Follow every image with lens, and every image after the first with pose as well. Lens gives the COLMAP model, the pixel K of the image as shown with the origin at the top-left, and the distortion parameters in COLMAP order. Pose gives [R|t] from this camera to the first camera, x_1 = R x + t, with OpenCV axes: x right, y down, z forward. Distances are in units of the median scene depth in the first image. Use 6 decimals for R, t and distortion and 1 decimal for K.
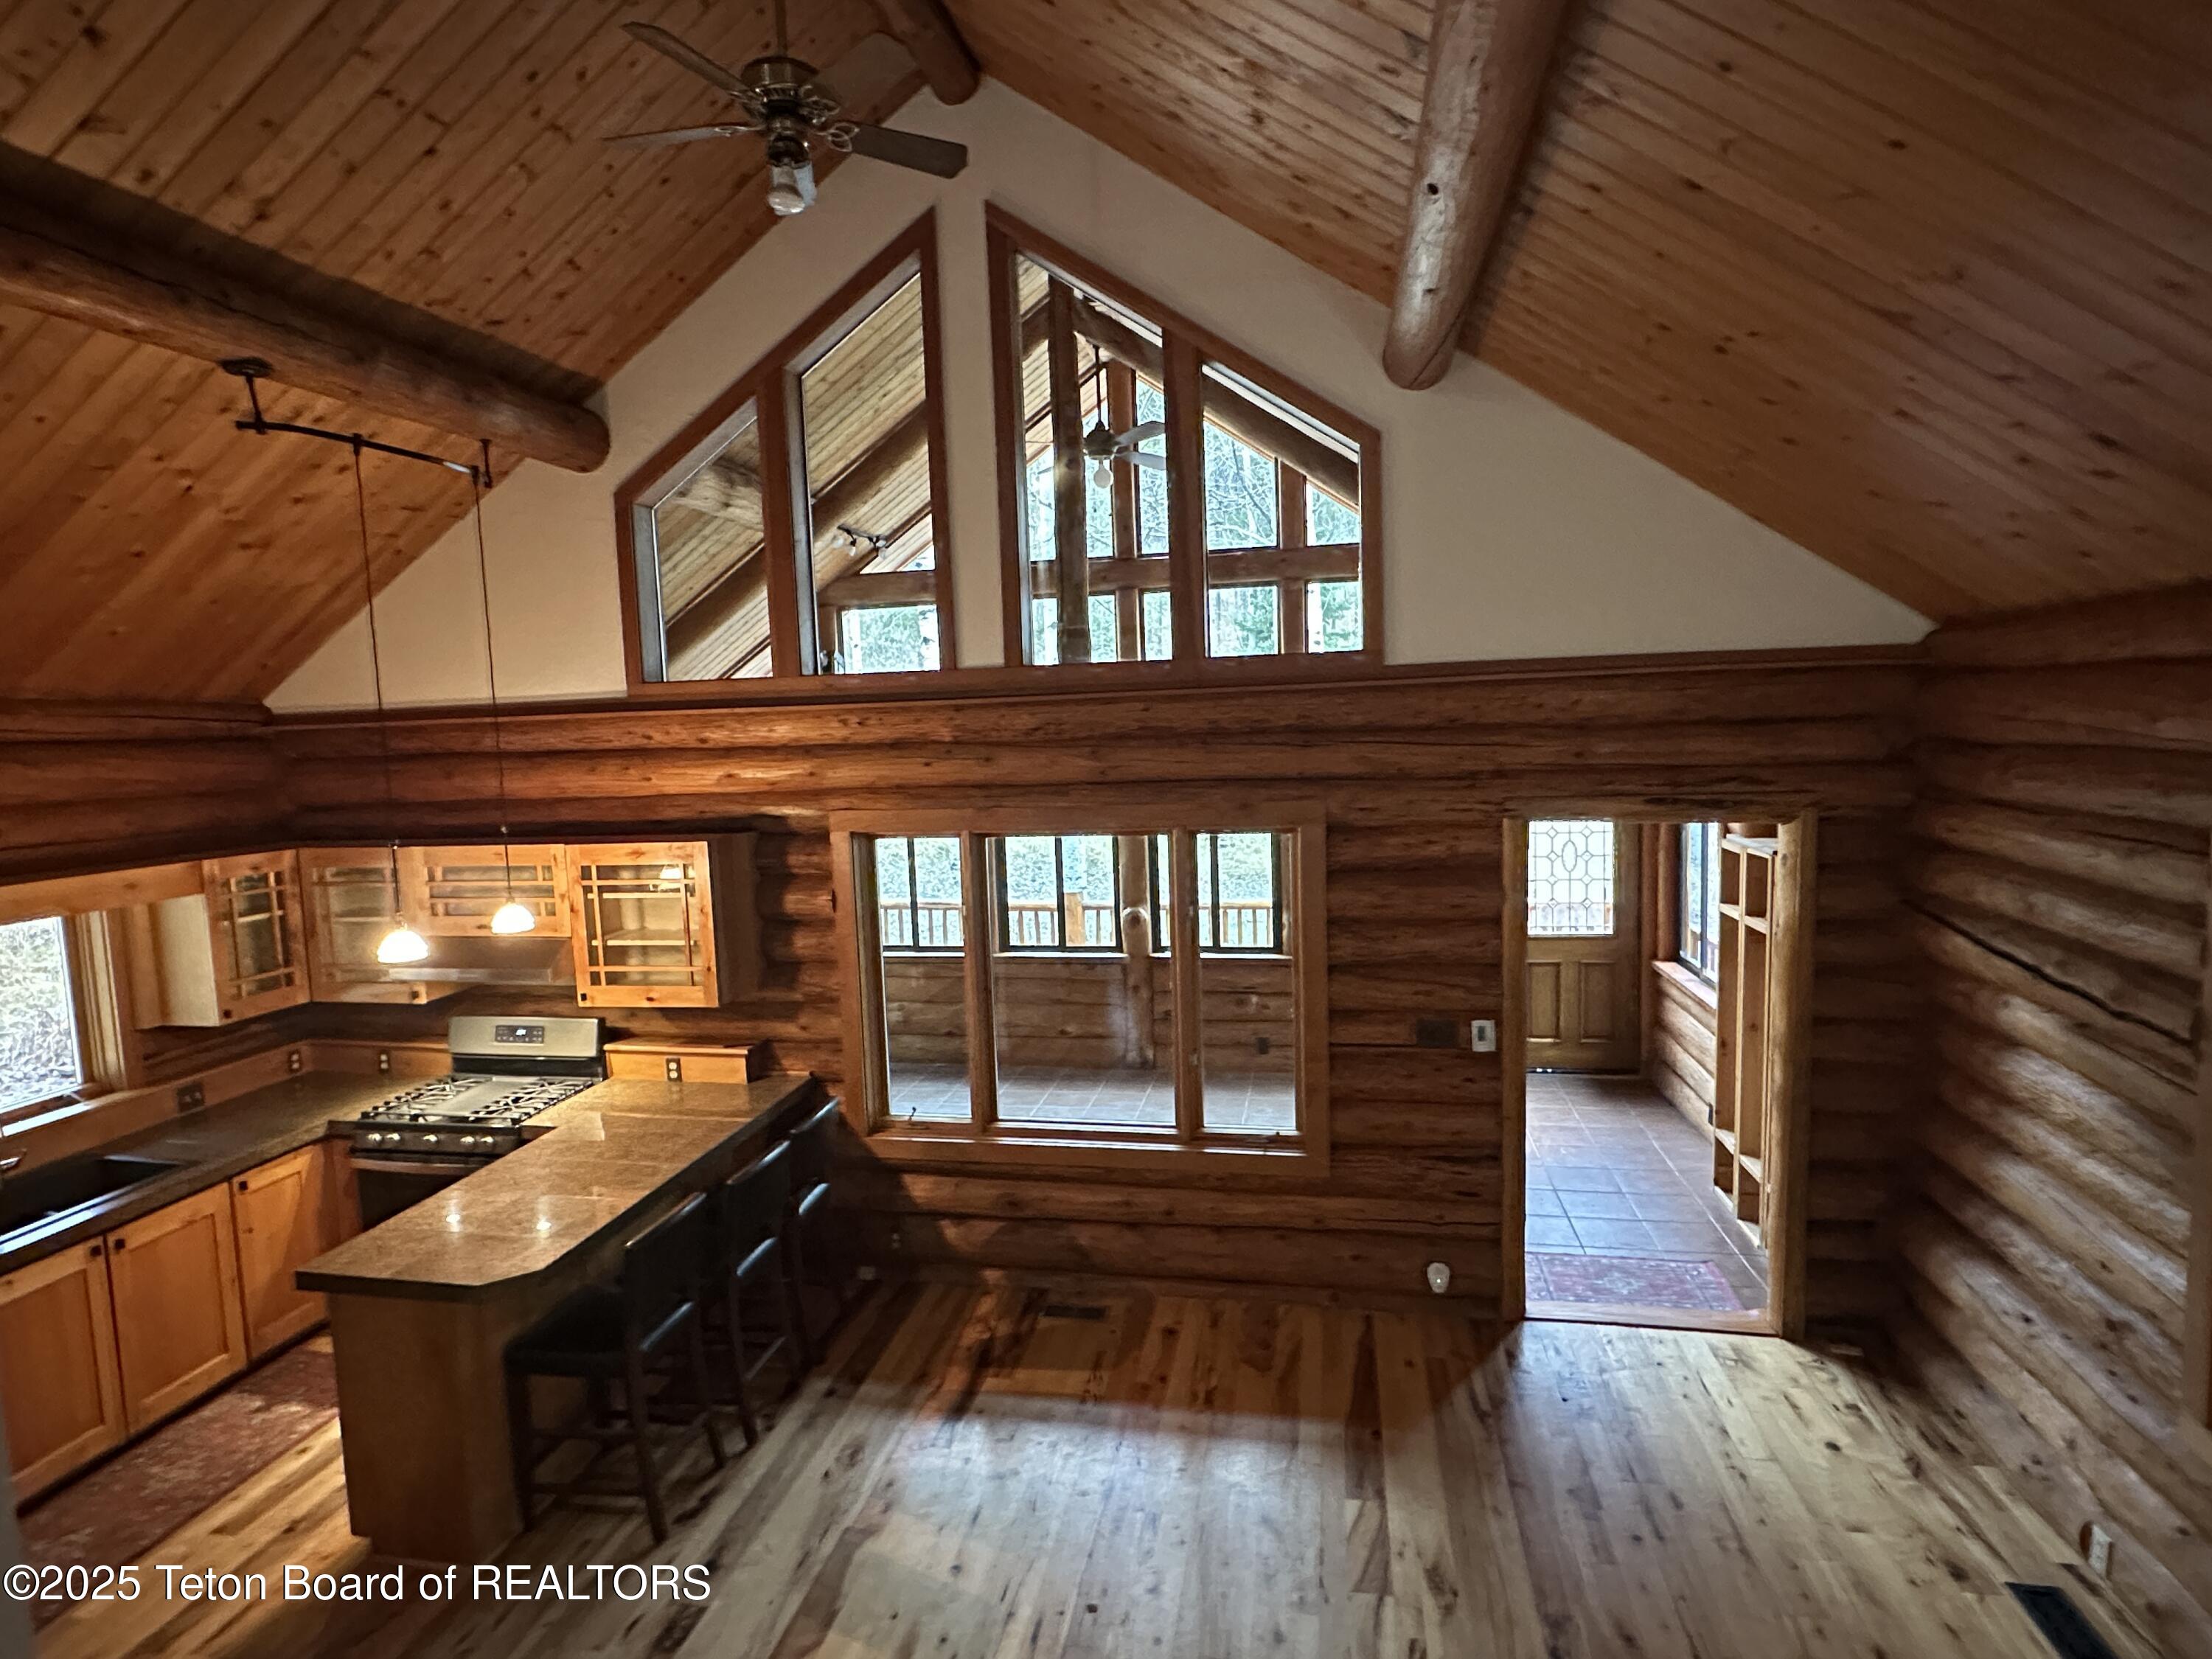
lens RADIAL K [[1180.8, 0, 1106.0], [0, 1180.8, 829.5], [0, 0, 1]] dist [-0.007805, 0.000831]
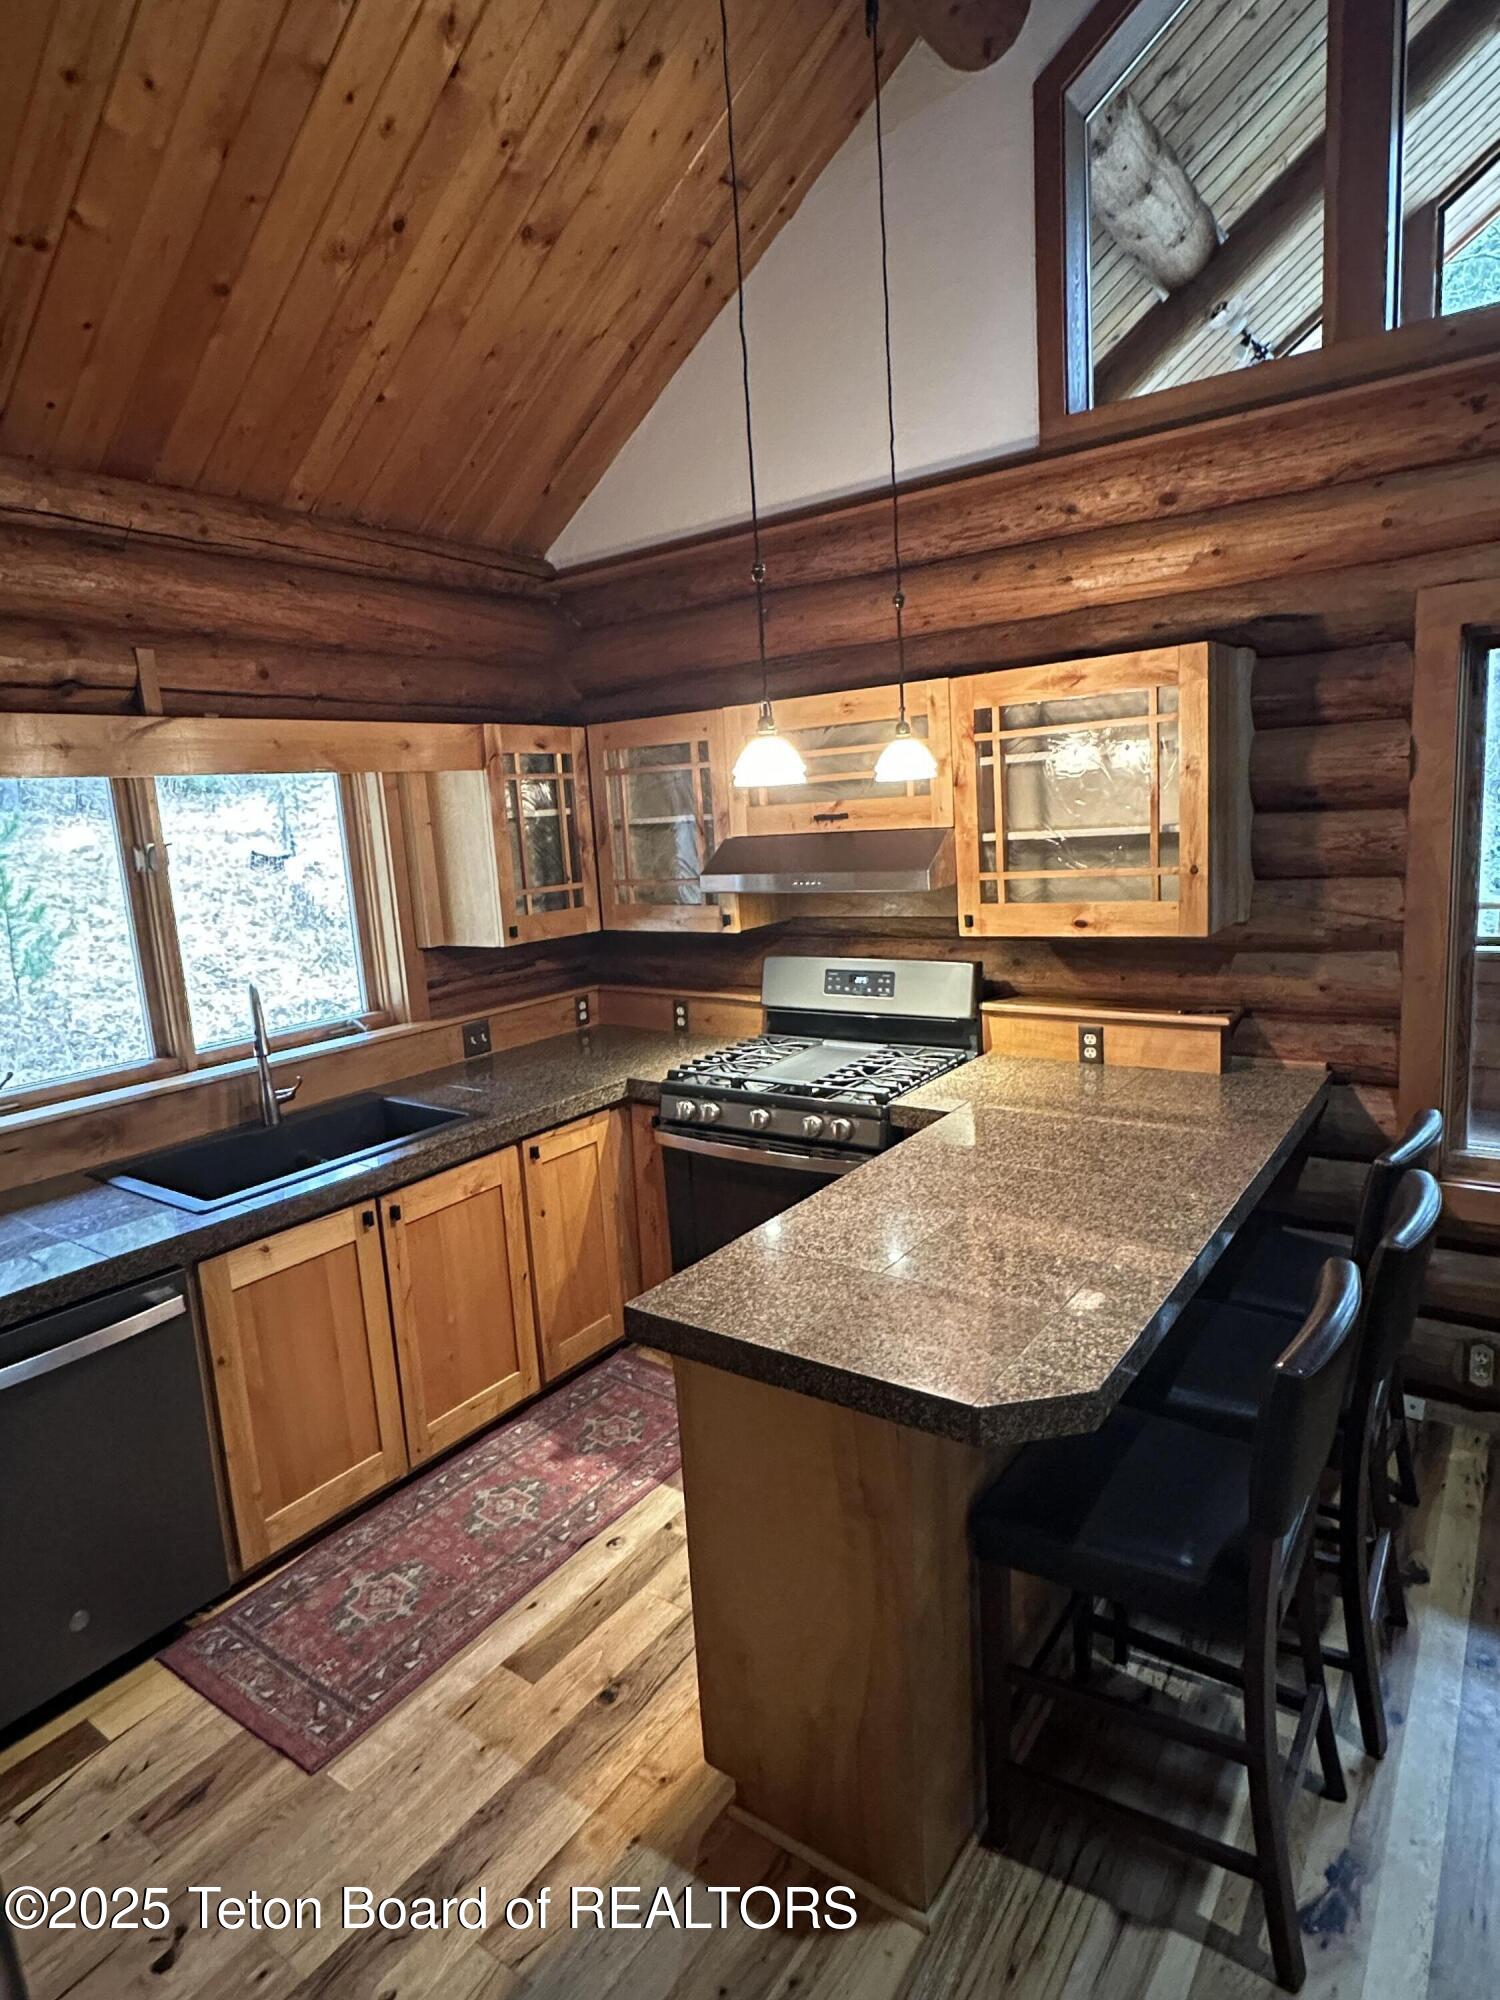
lens RADIAL K [[1105.5, 0, 750.0], [0, 1105.5, 1000.0], [0, 0, 1]] dist [-0.006498, -0.000912]
pose [[0.910304, 0.046306, -0.411343, -0.303481], [-0.006793, 0.995261, 0.097006, 0.128096], [0.413885, -0.085510, 0.906304, 0.400855]]
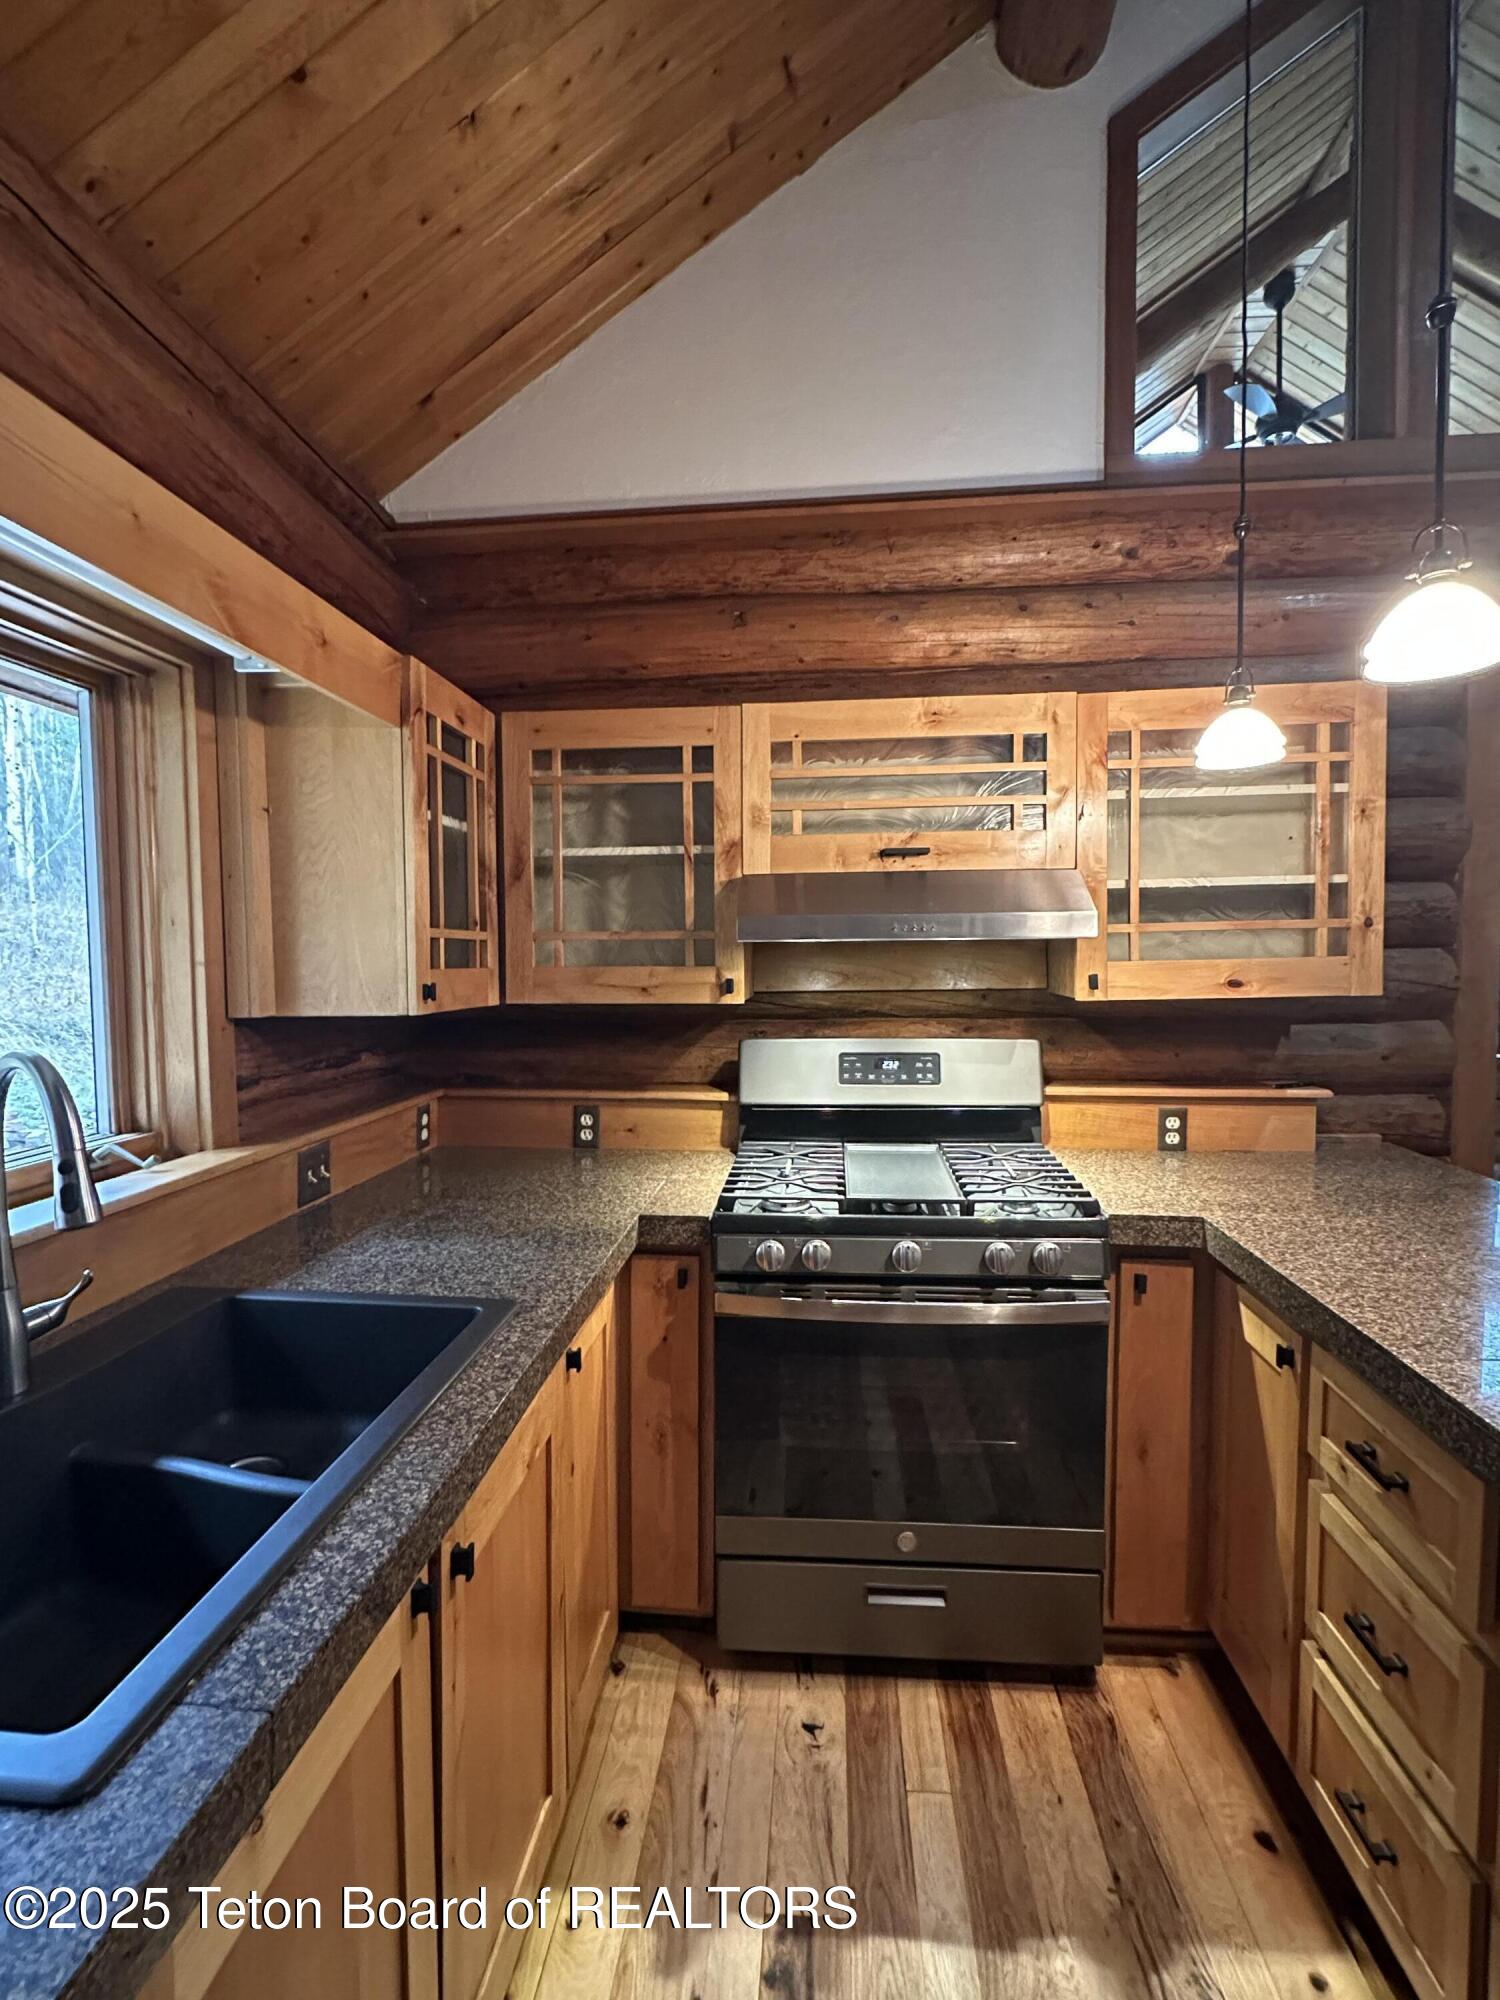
lens RADIAL K [[928.0, 0, 750.0], [0, 928.0, 1000.0], [0, 0, 1]] dist [-0.003571, -0.000398]
pose [[0.994350, 0.017982, 0.104614, -0.646284], [-0.012577, 0.998563, -0.052094, 0.175175], [-0.105400, 0.050484, 0.993148, 0.603195]]
